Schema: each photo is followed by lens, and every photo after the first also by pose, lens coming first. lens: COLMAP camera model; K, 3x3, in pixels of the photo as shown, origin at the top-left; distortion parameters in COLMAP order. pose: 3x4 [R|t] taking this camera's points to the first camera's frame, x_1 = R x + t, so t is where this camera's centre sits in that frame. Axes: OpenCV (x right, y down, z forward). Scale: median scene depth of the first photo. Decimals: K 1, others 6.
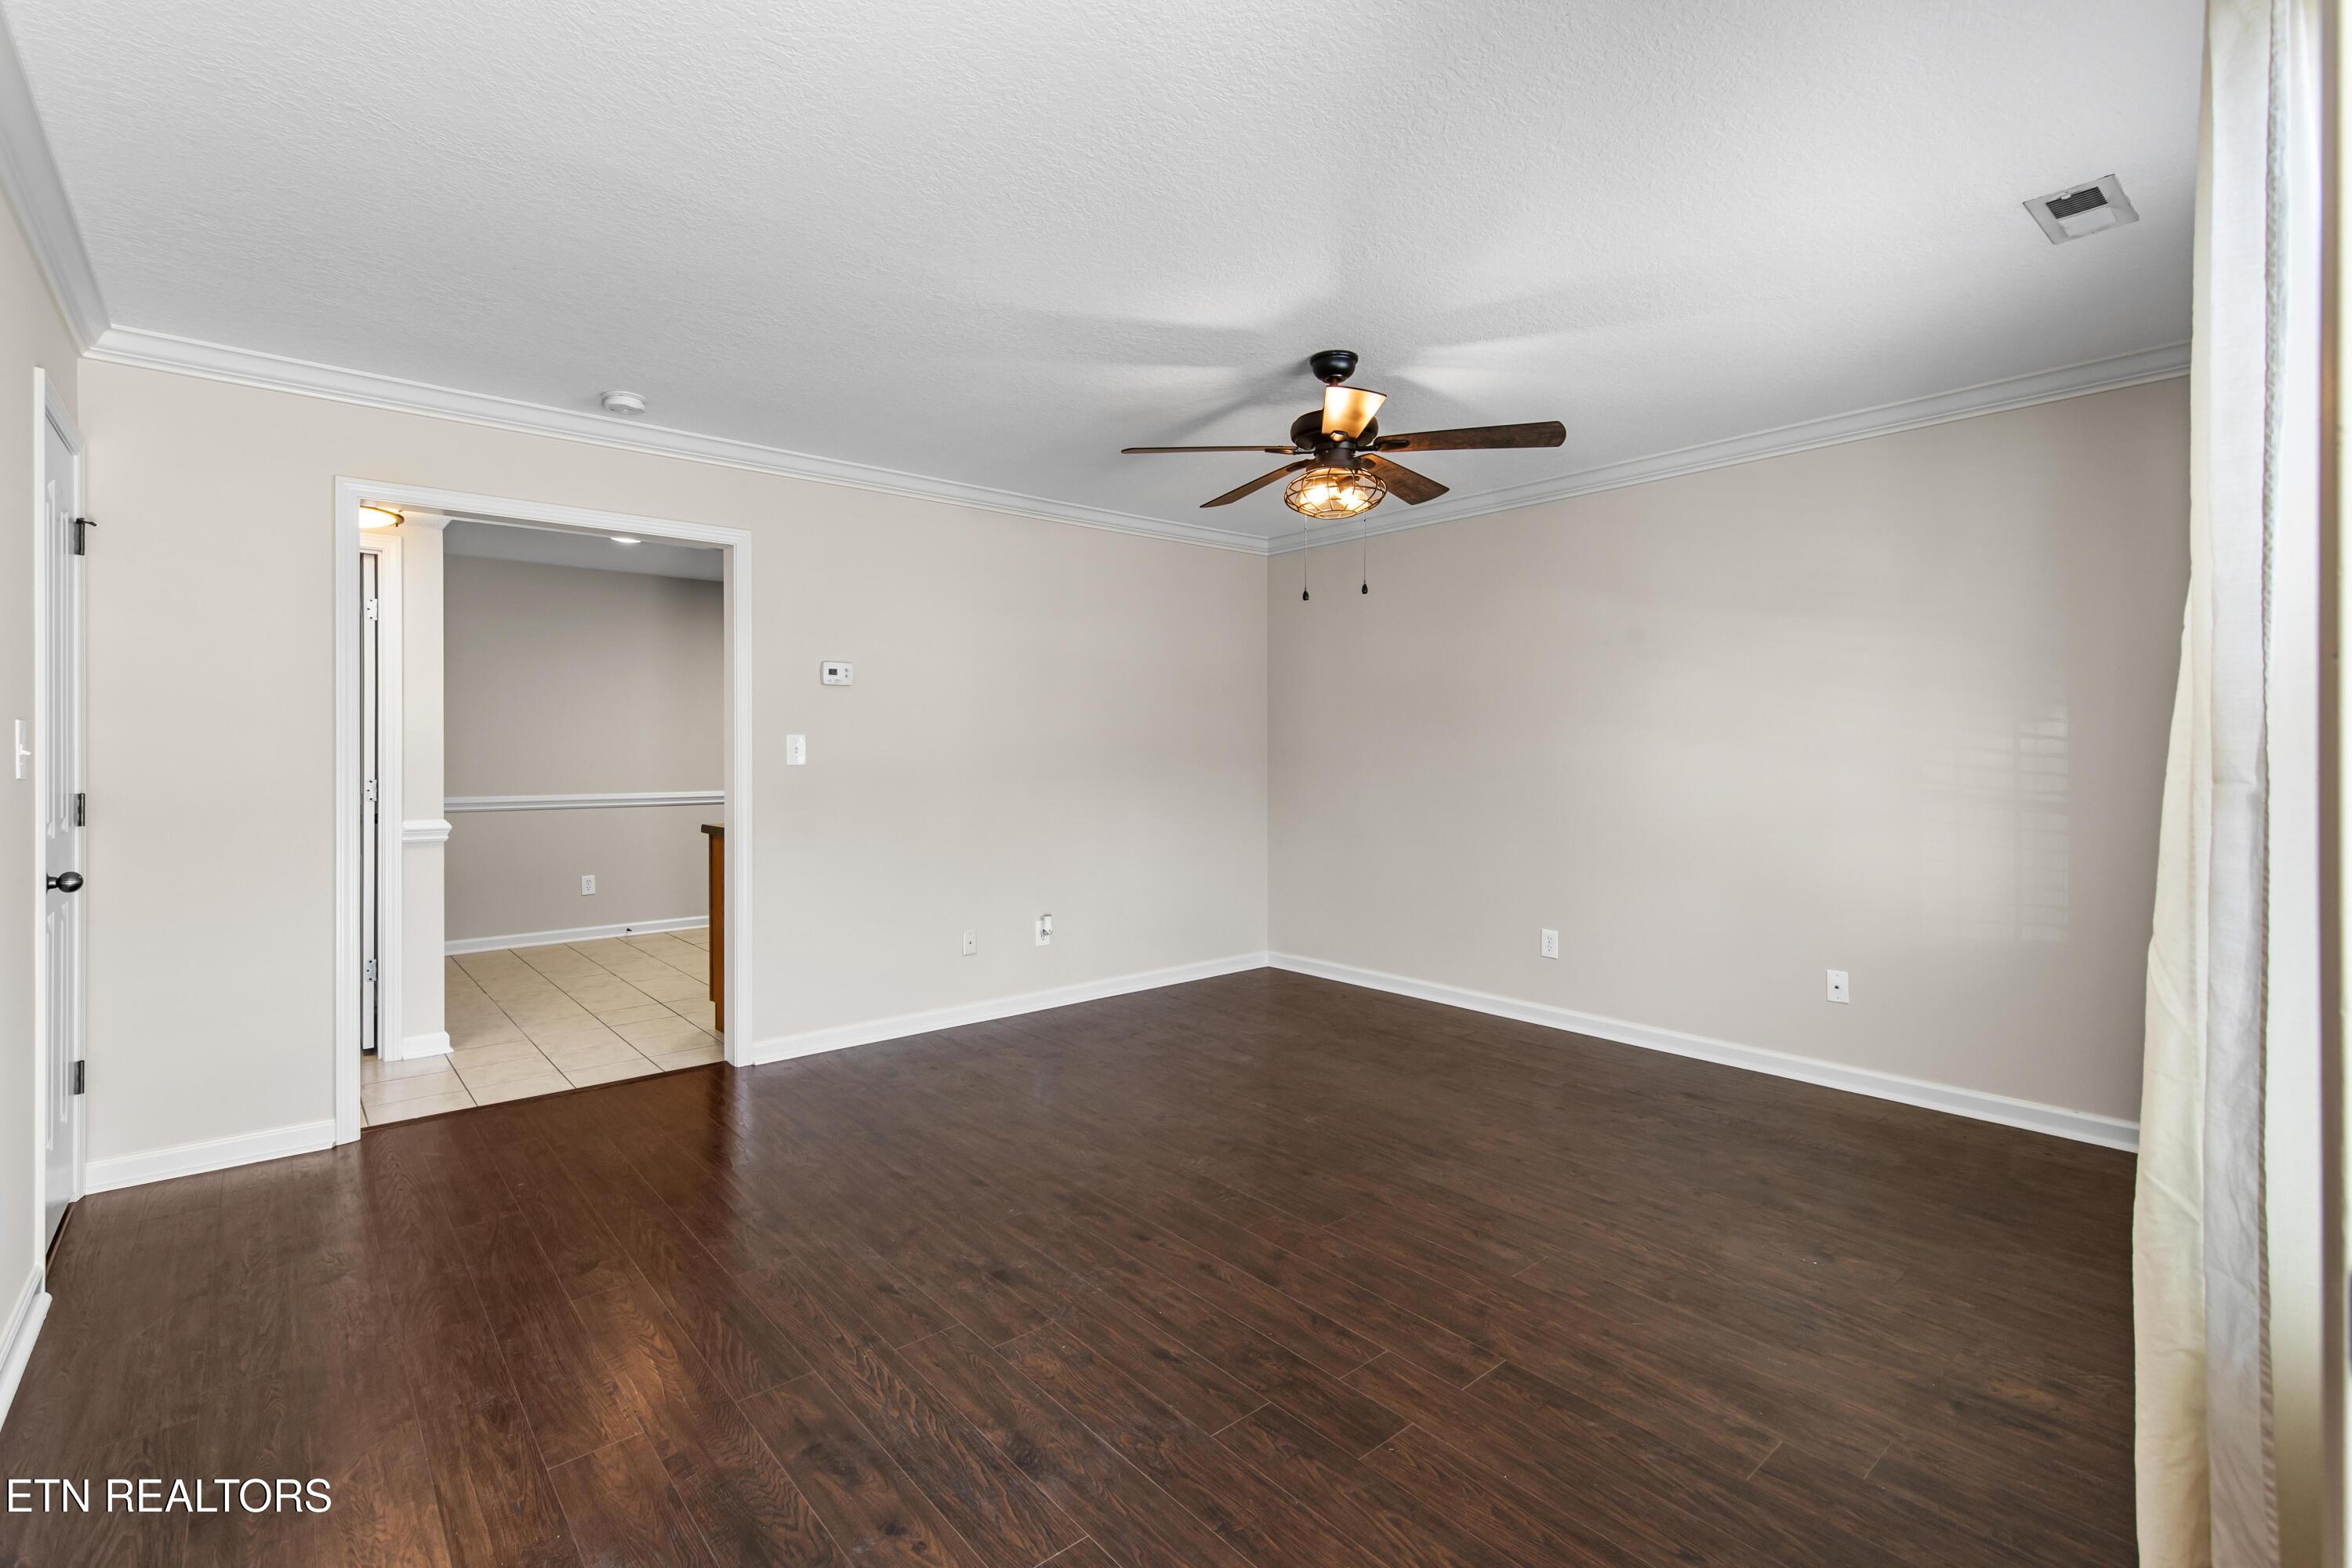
lens RADIAL K [[1054.8, 0, 1144.0], [0, 1054.8, 740.9], [0, 0, 1]] dist [0.007286, -0.001280]
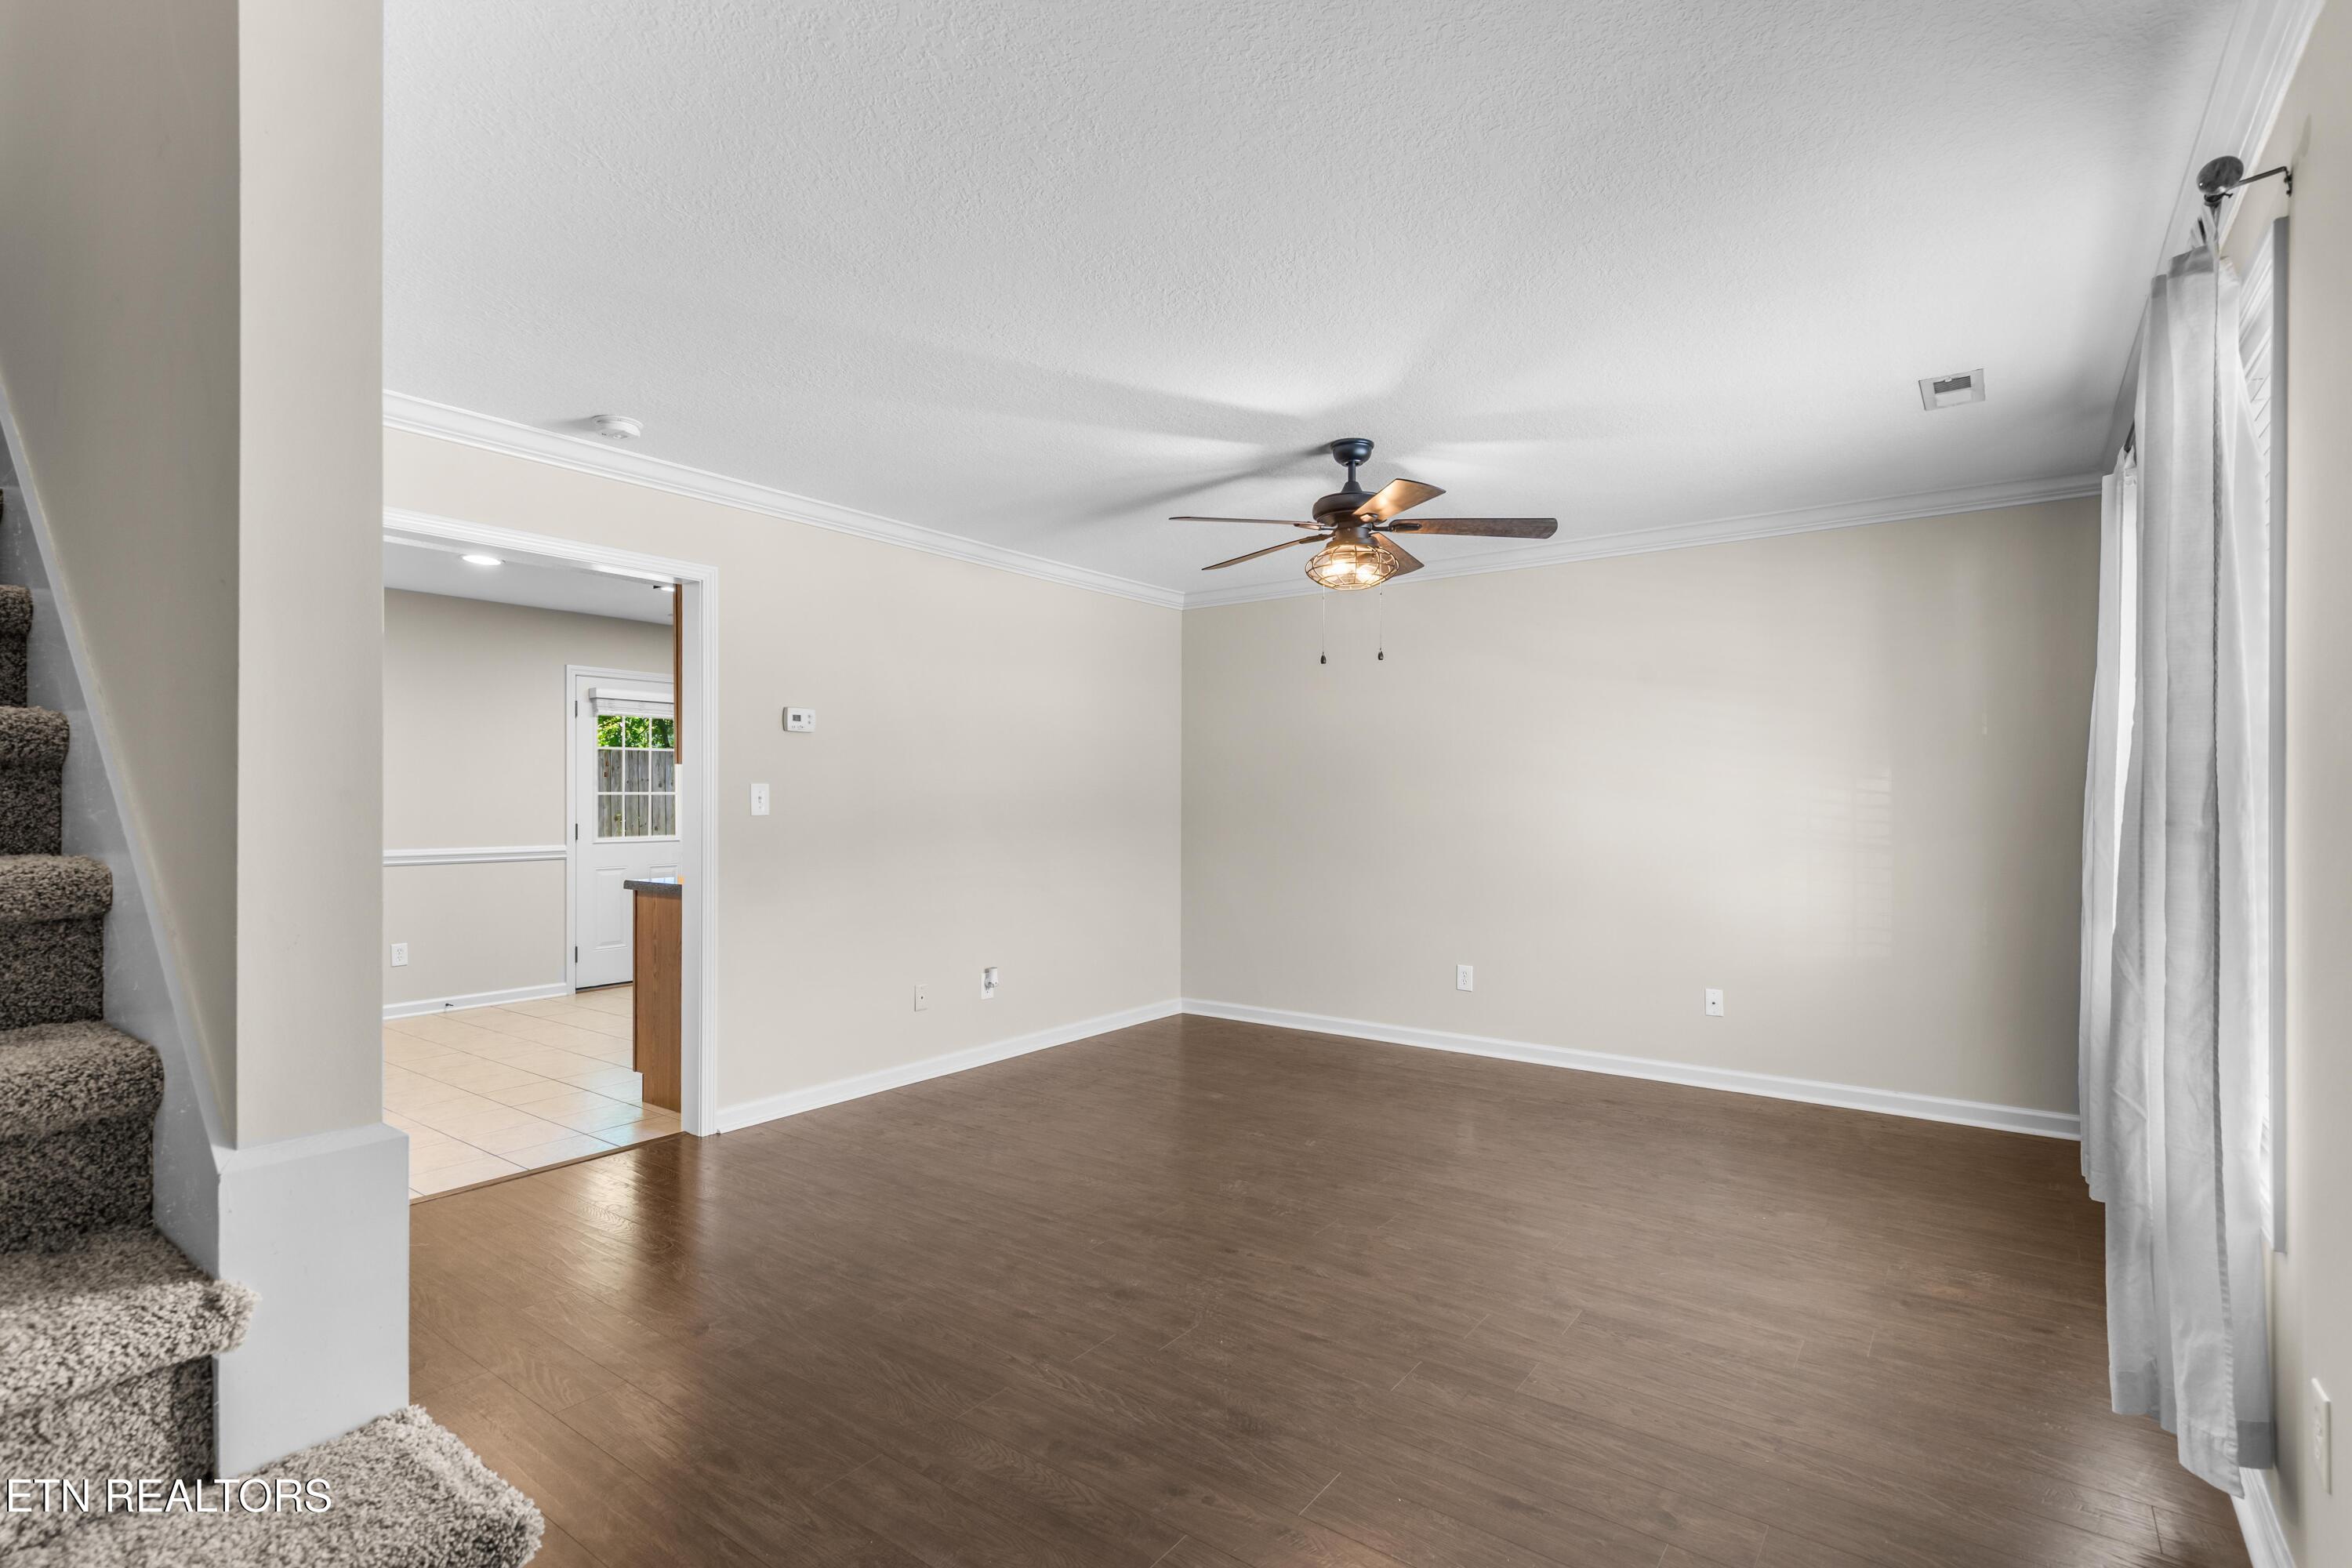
lens RADIAL K [[1111.9, 0, 1172.6], [0, 1111.9, 789.6], [0, 0, 1]] dist [0.004724, 0.001189]
pose [[0.972123, 0.005283, 0.234413, -0.312626], [-0.005150, 0.999986, -0.001180, -0.001523], [-0.234416, -0.000060, 0.972136, -0.092405]]
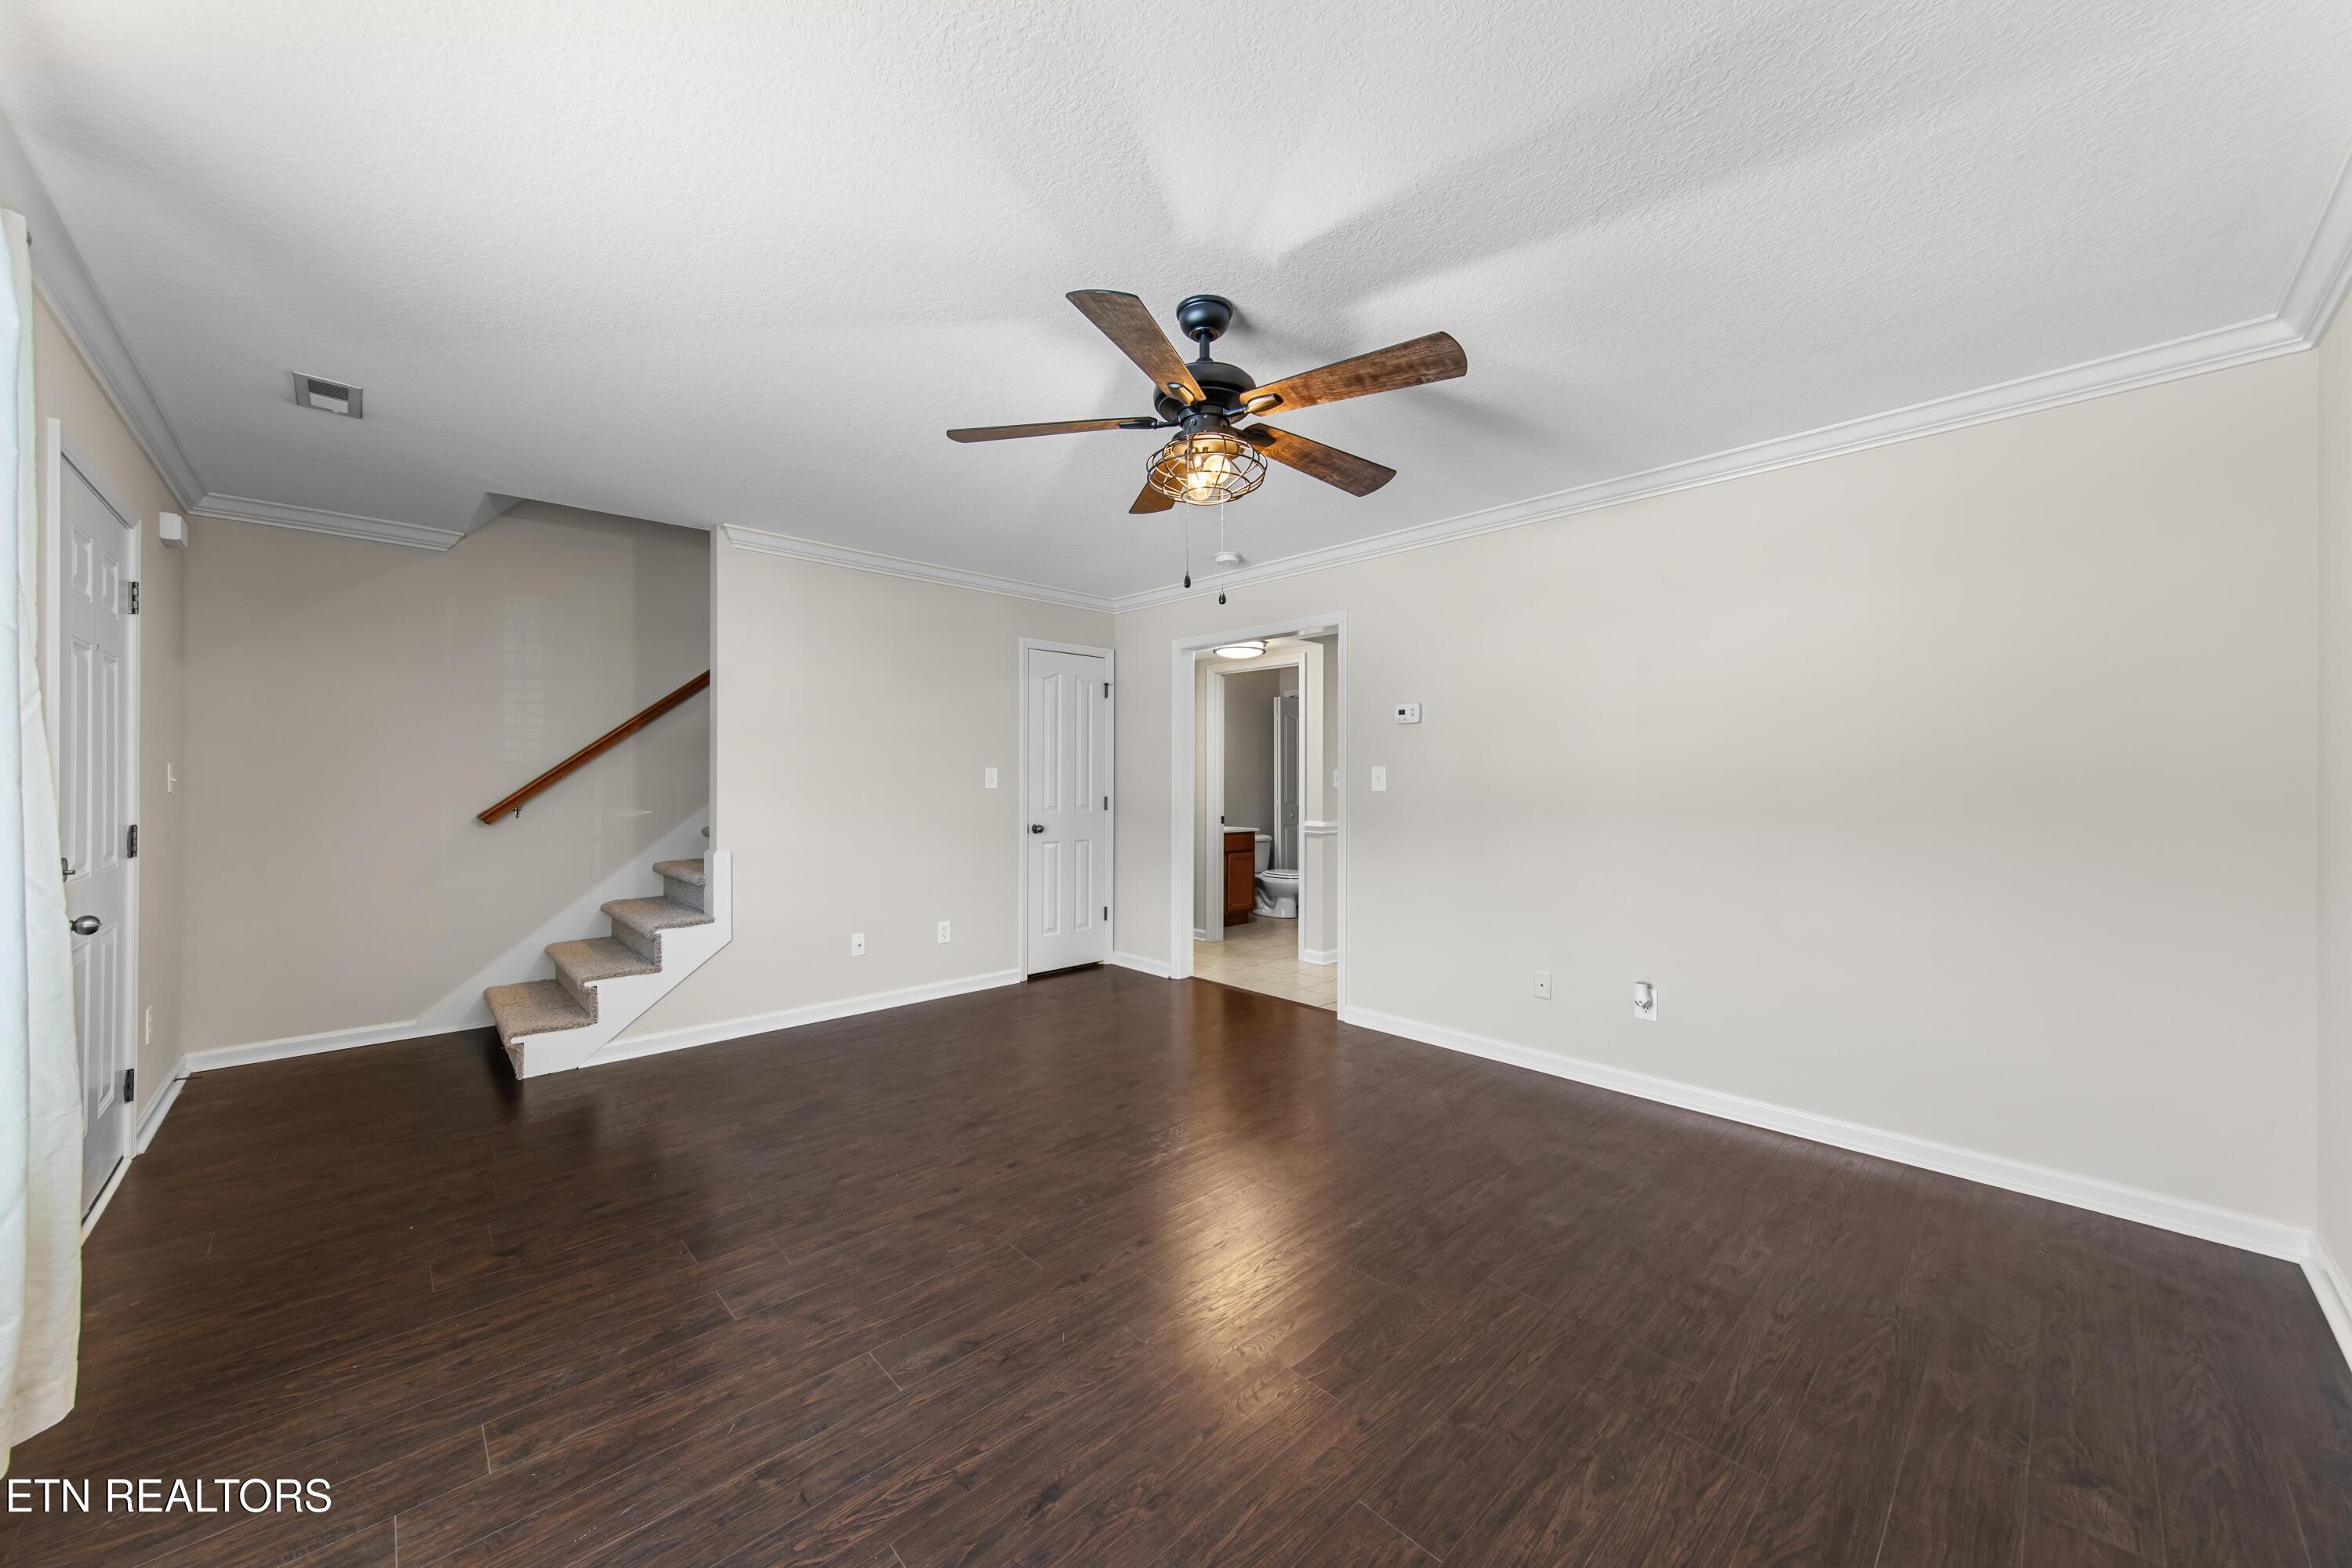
lens RADIAL K [[843.0, 0, 1168.4], [0, 843.0, 779.2], [0, 0, 1]] dist [0.001595, -0.000547]
pose [[0.061399, 0.001270, -0.998113, 0.965573], [0.006624, 0.999977, 0.001679, 0.008055], [0.998091, -0.006714, 0.061389, 1.073717]]
